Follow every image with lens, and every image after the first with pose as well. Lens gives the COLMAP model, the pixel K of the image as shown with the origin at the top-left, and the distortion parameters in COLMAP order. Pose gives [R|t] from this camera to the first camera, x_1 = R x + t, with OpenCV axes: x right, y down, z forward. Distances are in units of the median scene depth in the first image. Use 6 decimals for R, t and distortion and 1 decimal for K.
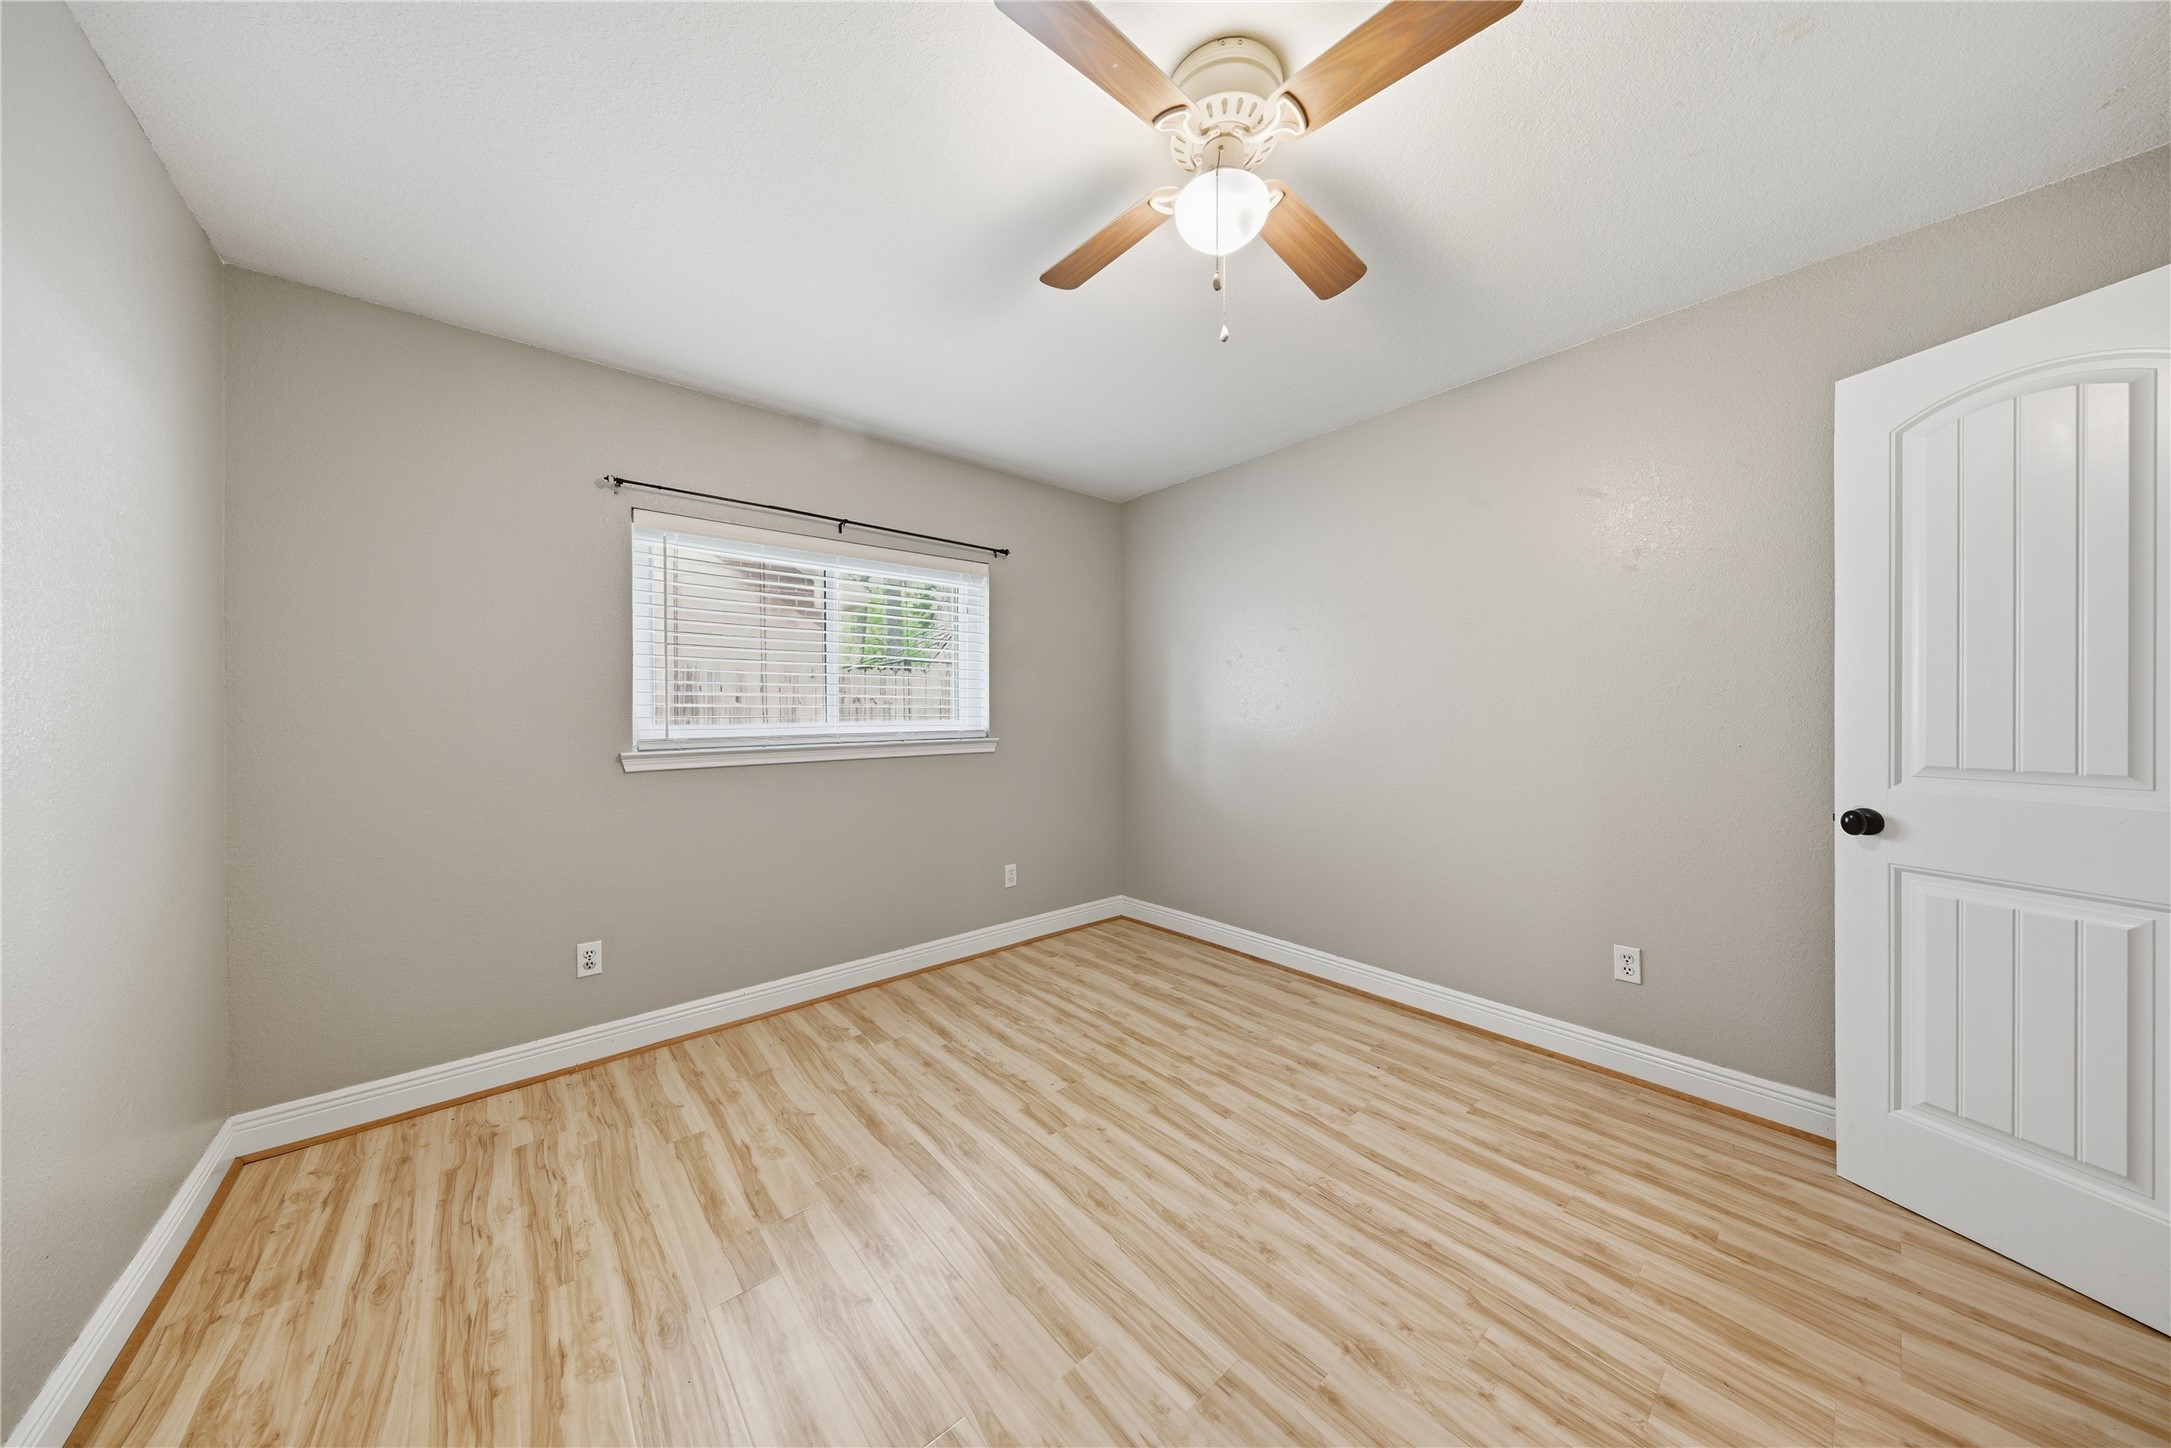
lens RADIAL K [[716.0, 0, 1085.5], [0, 716.0, 715.2], [0, 0, 1]] dist [0.000946, -0.000078]
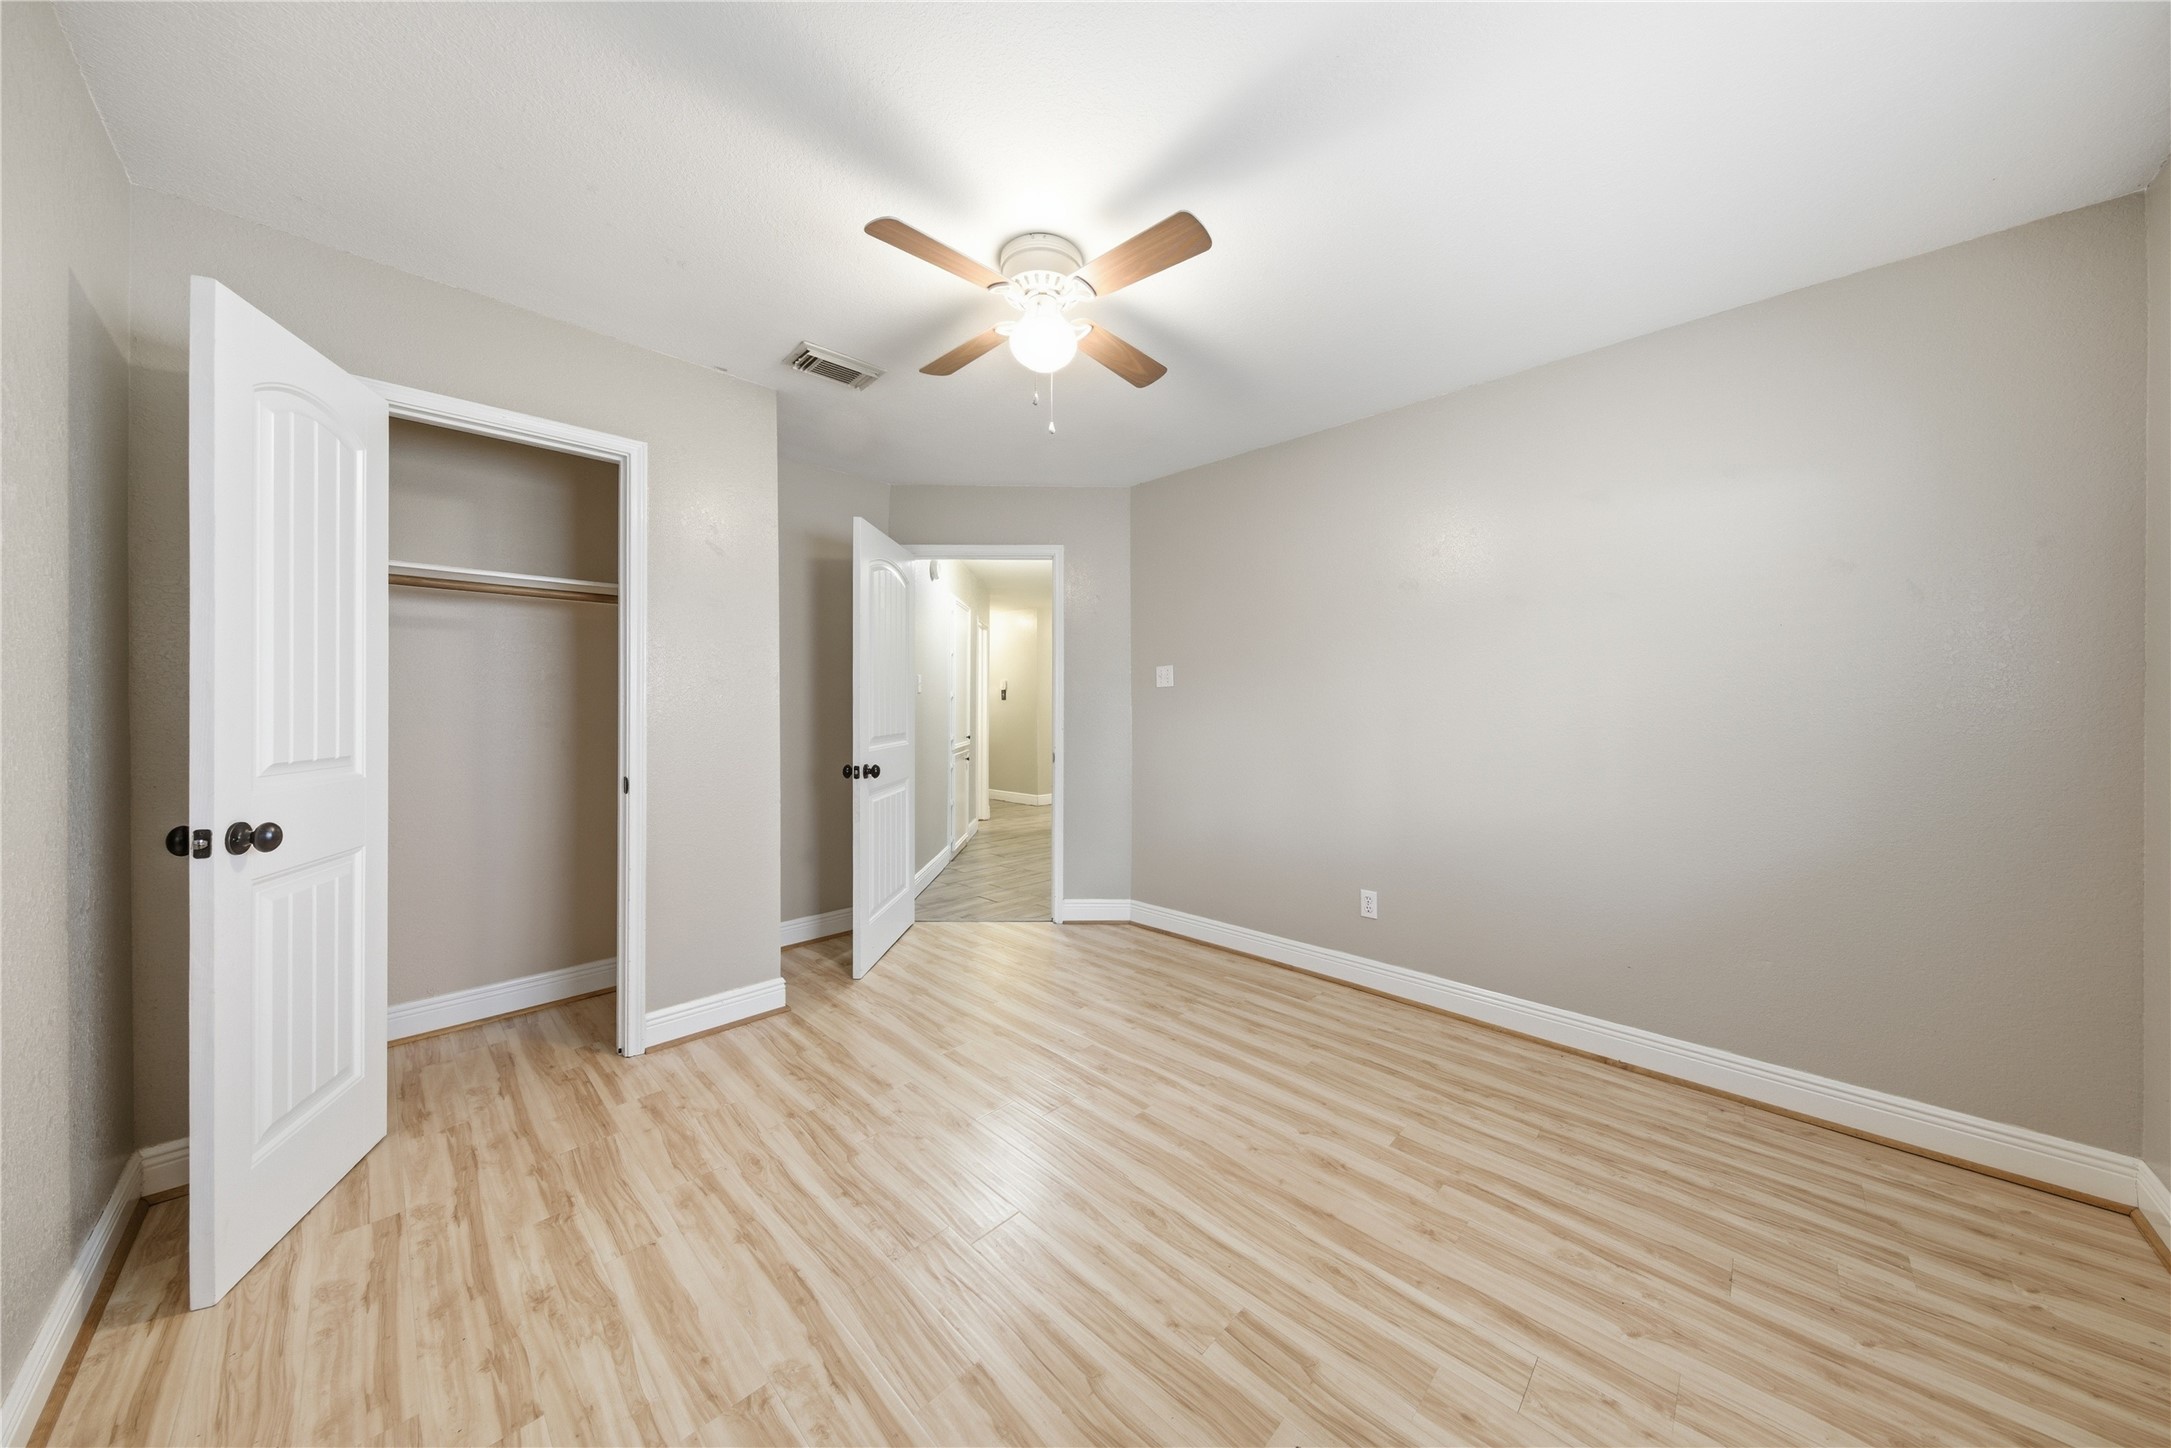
lens RADIAL K [[716.0, 0, 1085.5], [0, 716.0, 715.2], [0, 0, 1]] dist [0.000946, -0.000078]
pose [[-0.996659, 0.004978, -0.081529, 0.177653], [0.003718, 0.999871, 0.015600, -0.003970], [0.081596, 0.015245, -0.996549, 1.888604]]
